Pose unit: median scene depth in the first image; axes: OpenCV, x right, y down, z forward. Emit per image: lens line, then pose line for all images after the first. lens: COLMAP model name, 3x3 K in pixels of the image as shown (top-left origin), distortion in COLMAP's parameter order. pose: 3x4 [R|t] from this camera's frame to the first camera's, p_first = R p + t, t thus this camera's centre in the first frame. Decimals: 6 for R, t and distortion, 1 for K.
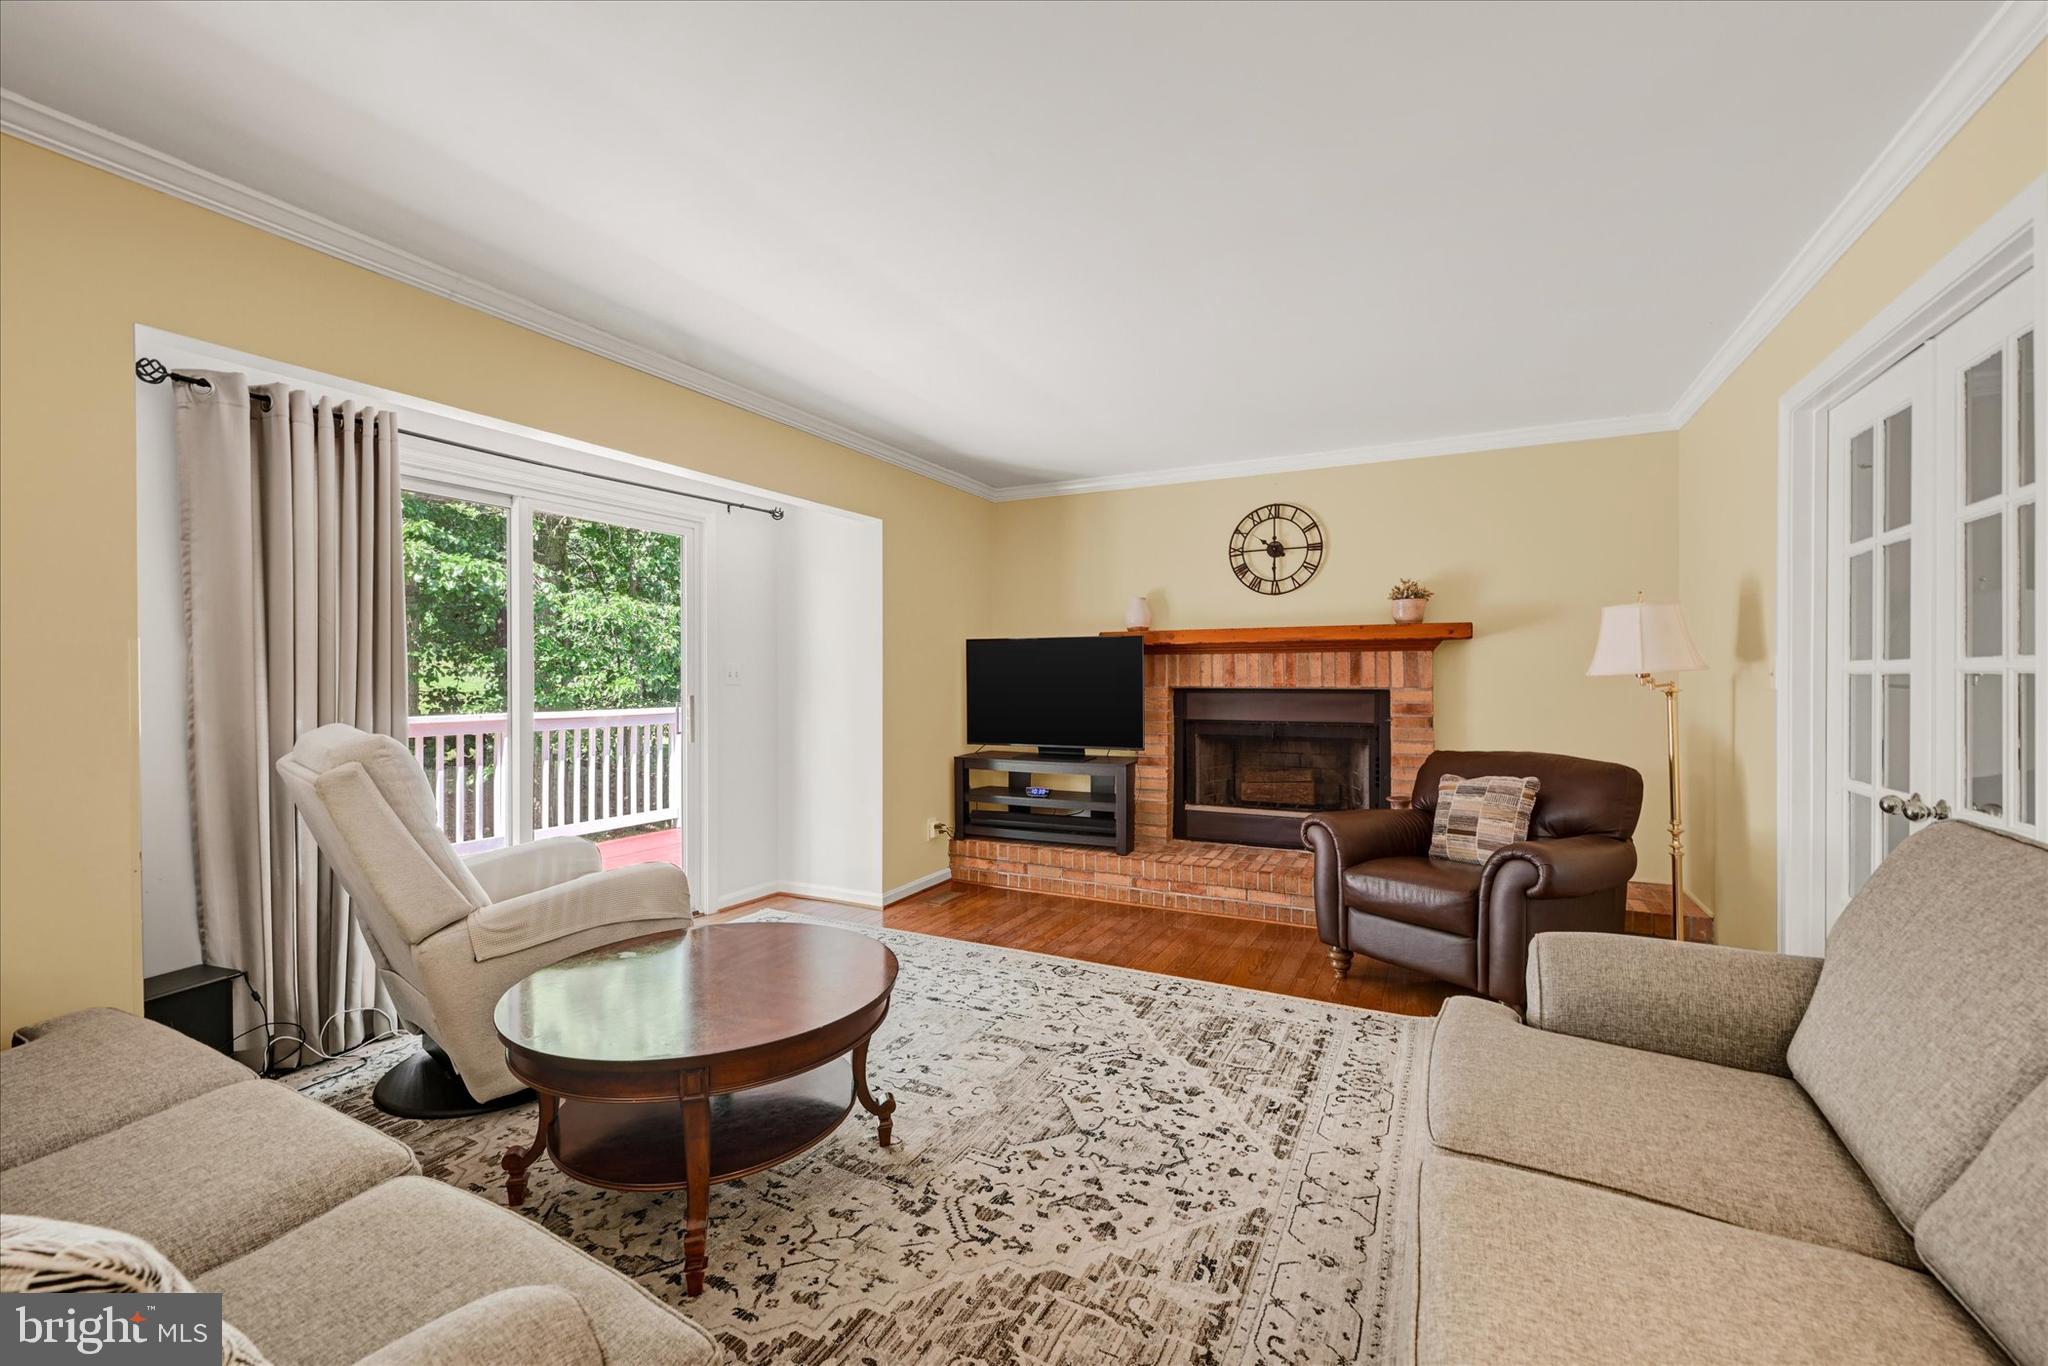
lens RADIAL K [[837.3, 0, 1021.0], [0, 837.3, 674.7], [0, 0, 1]] dist [-0.003243, -0.000256]
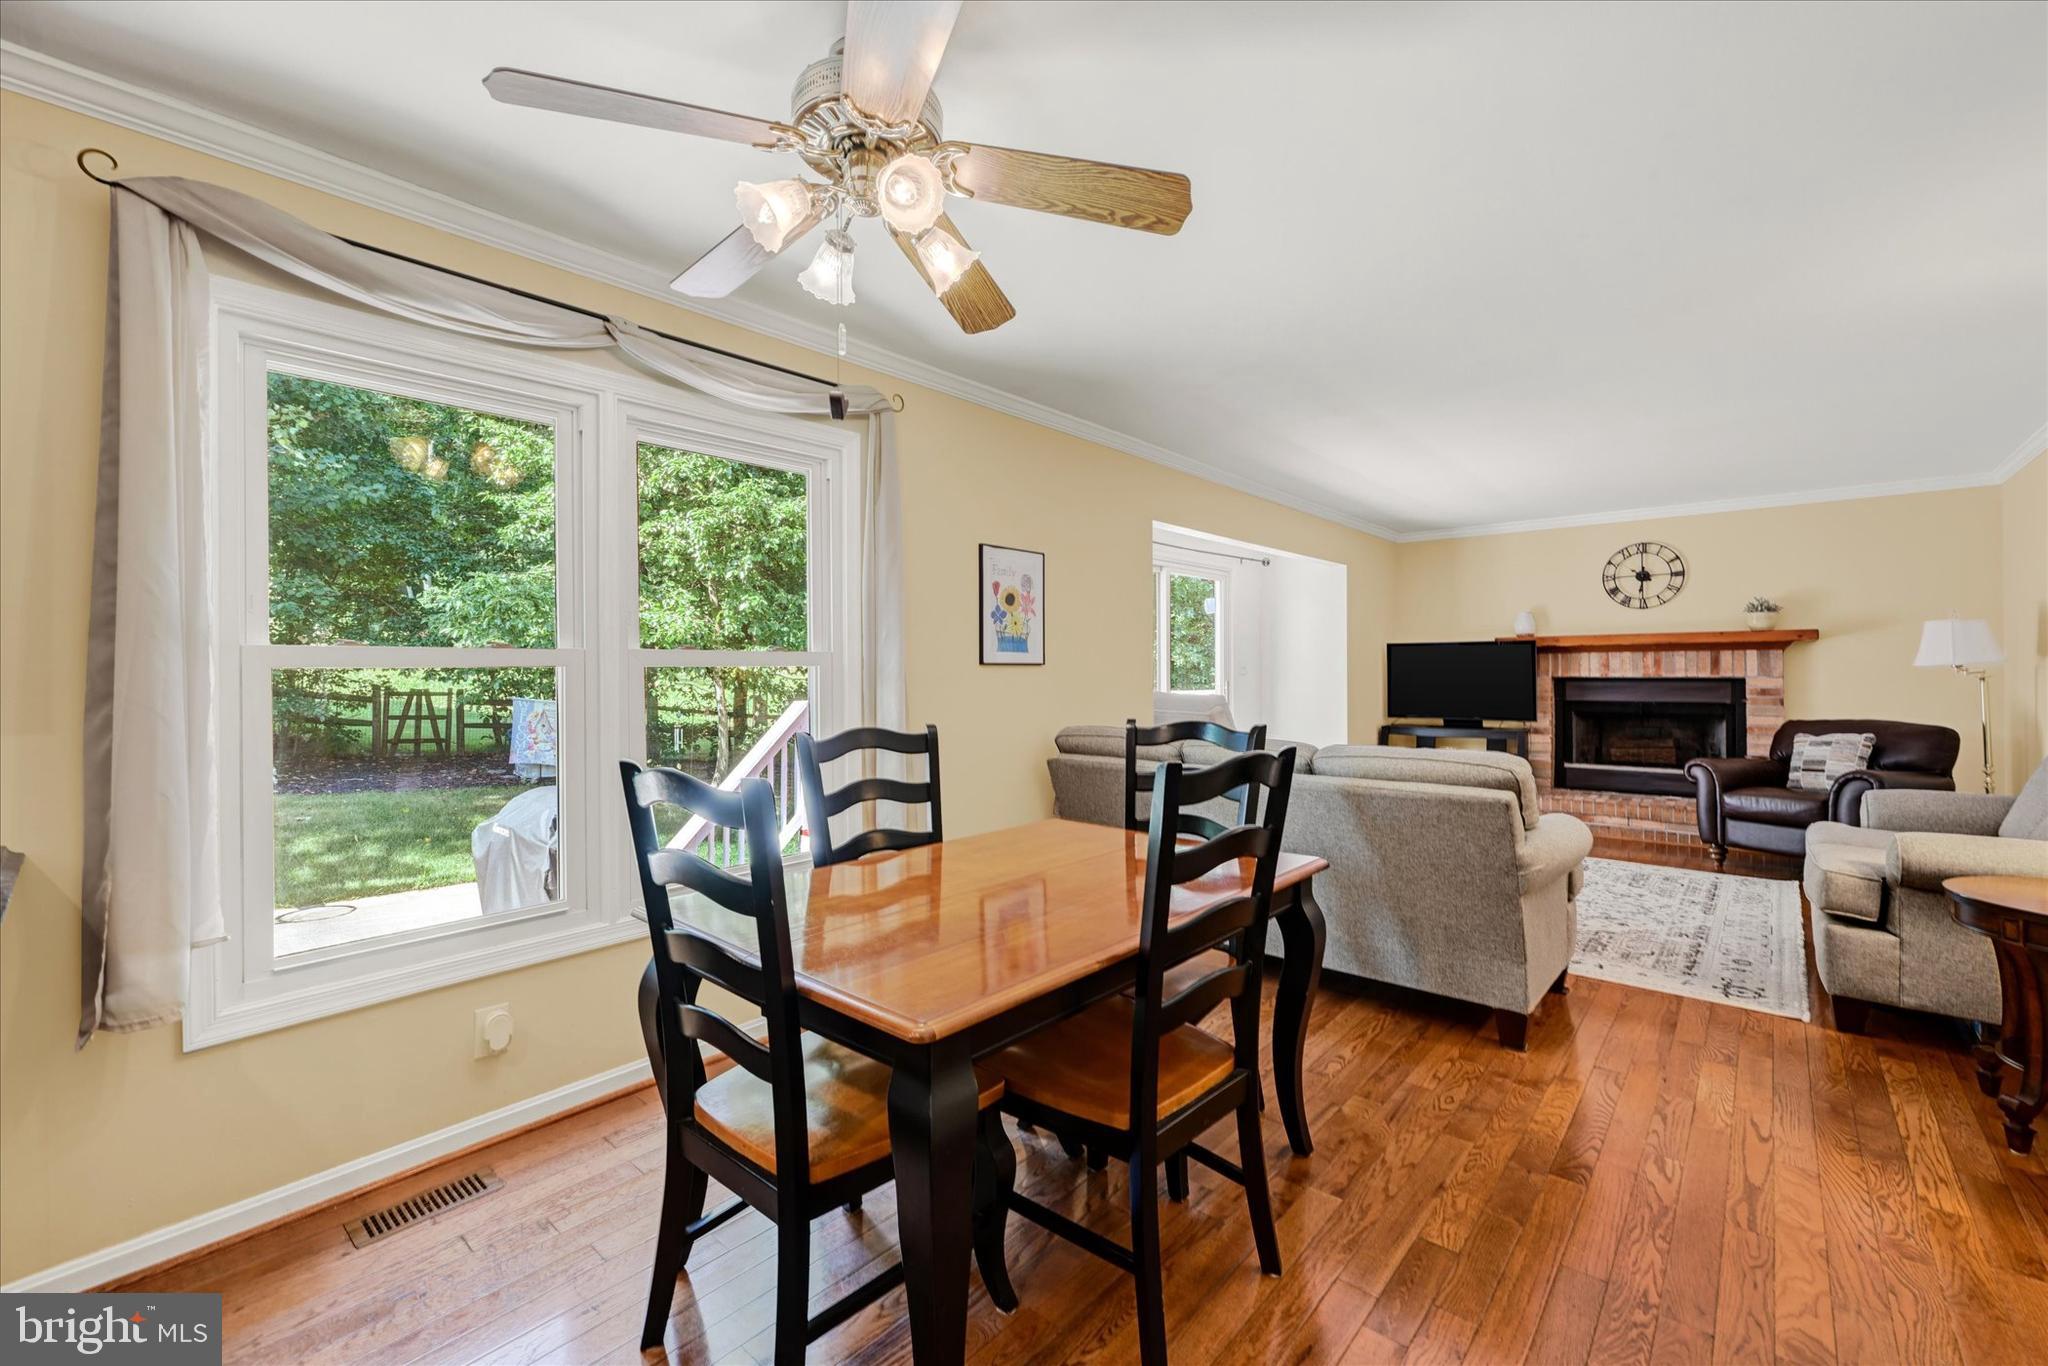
lens RADIAL K [[837.3, 0, 1024.3], [0, 837.3, 664.0], [0, 0, 1]] dist [-0.003243, -0.000256]
pose [[0.967474, -0.003398, -0.252946, -0.479676], [0.001040, 0.999955, -0.009458, 0.008654], [0.252967, 0.008887, 0.967434, -0.837660]]
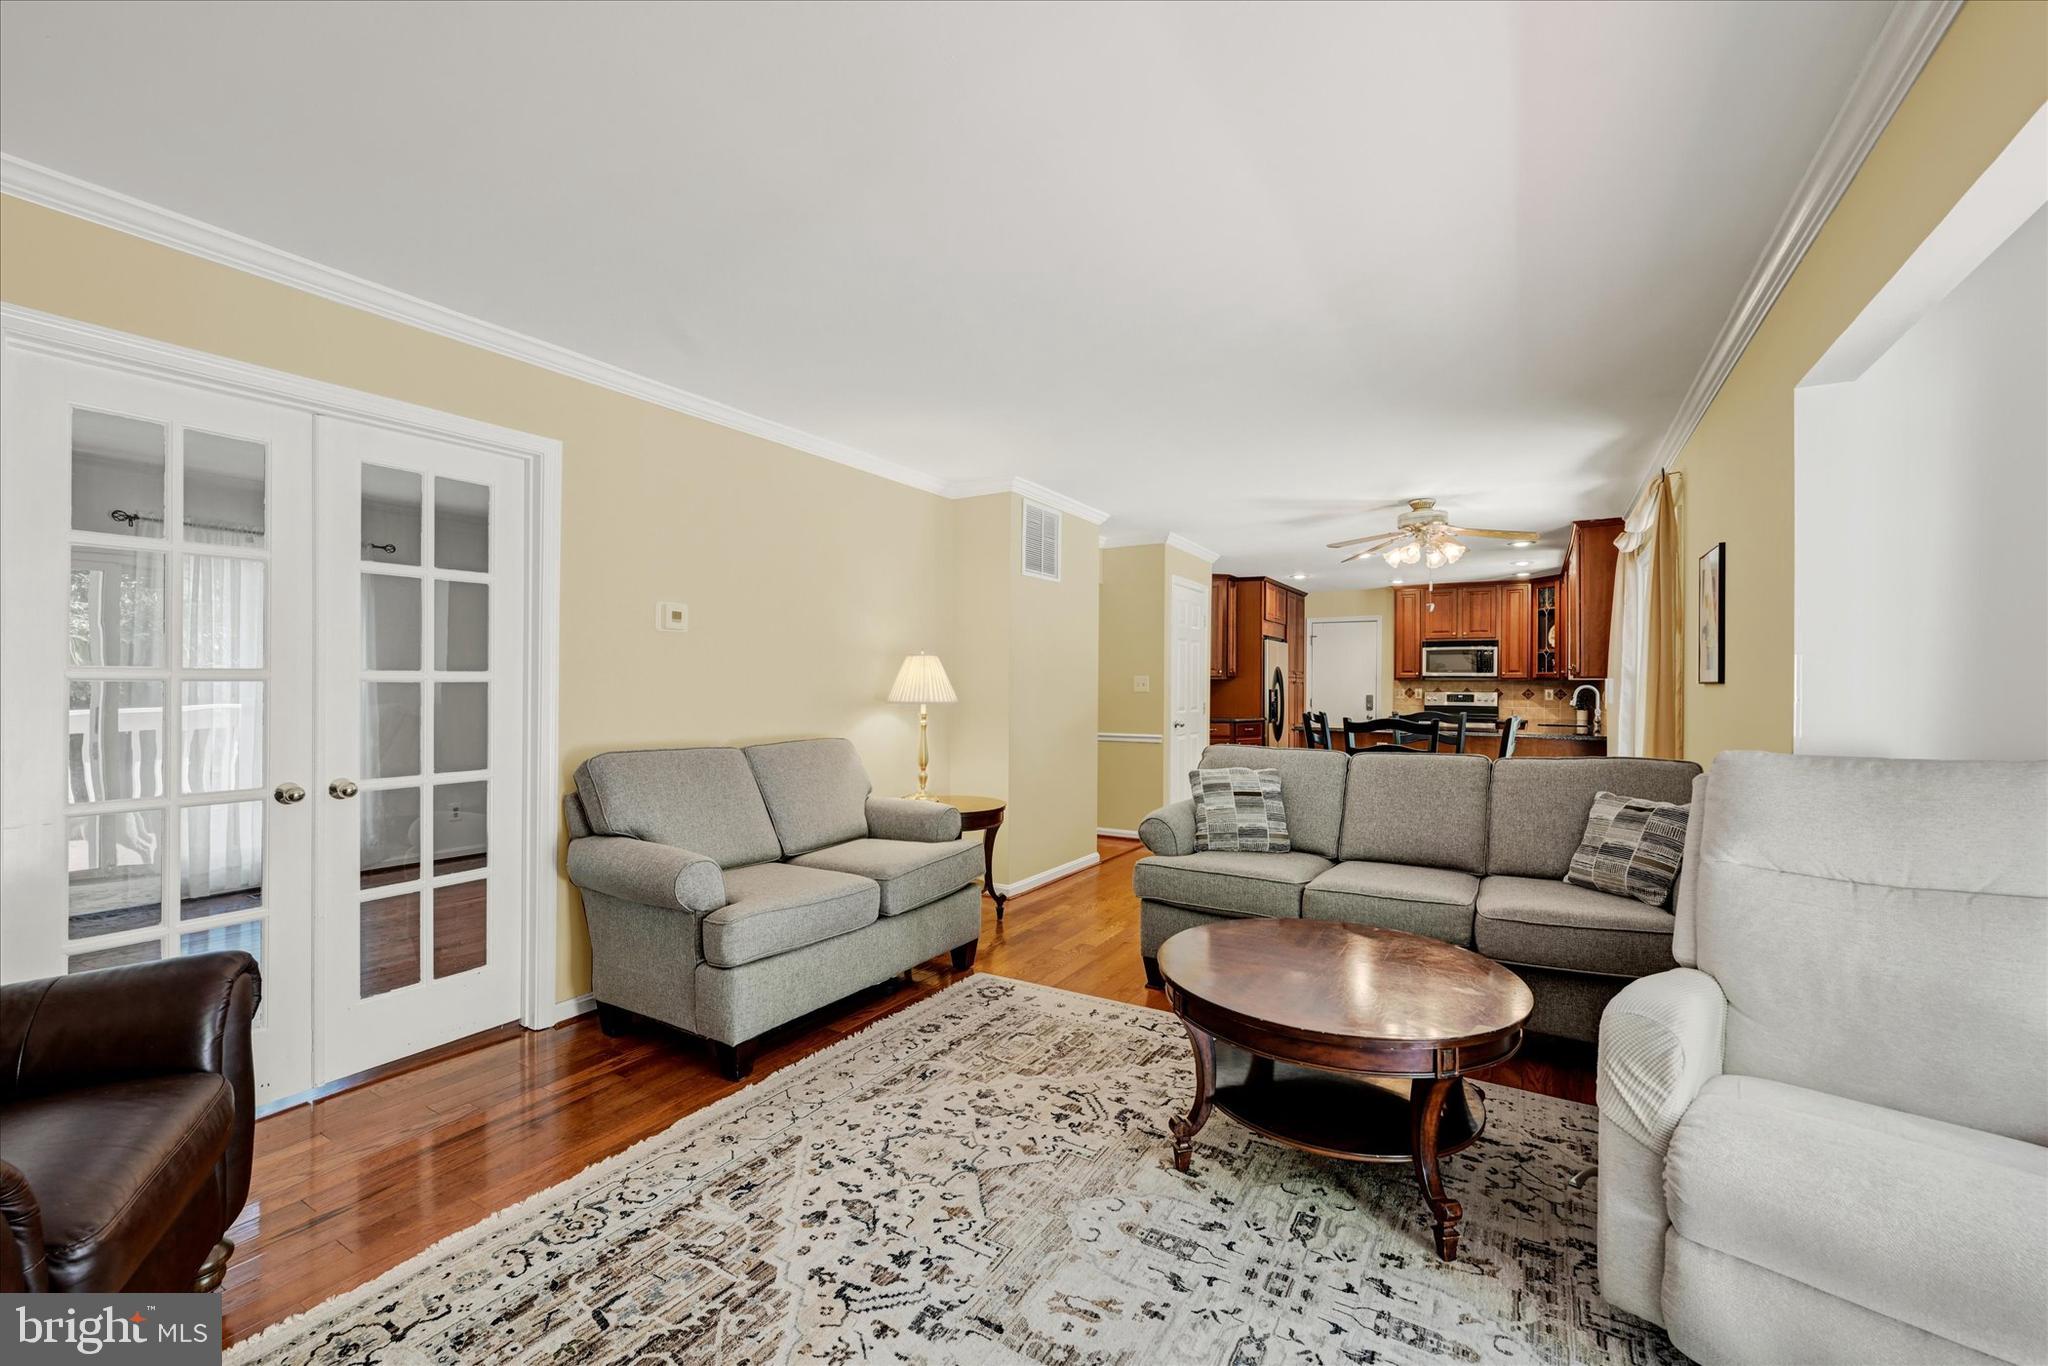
lens RADIAL K [[837.3, 0, 1024.5], [0, 837.3, 688.4], [0, 0, 1]] dist [-0.003243, -0.000256]
pose [[-0.997630, -0.003490, 0.068719, -0.031166], [-0.003165, 0.999983, 0.004828, -0.000181], [-0.068735, 0.004599, -0.997624, 1.339226]]
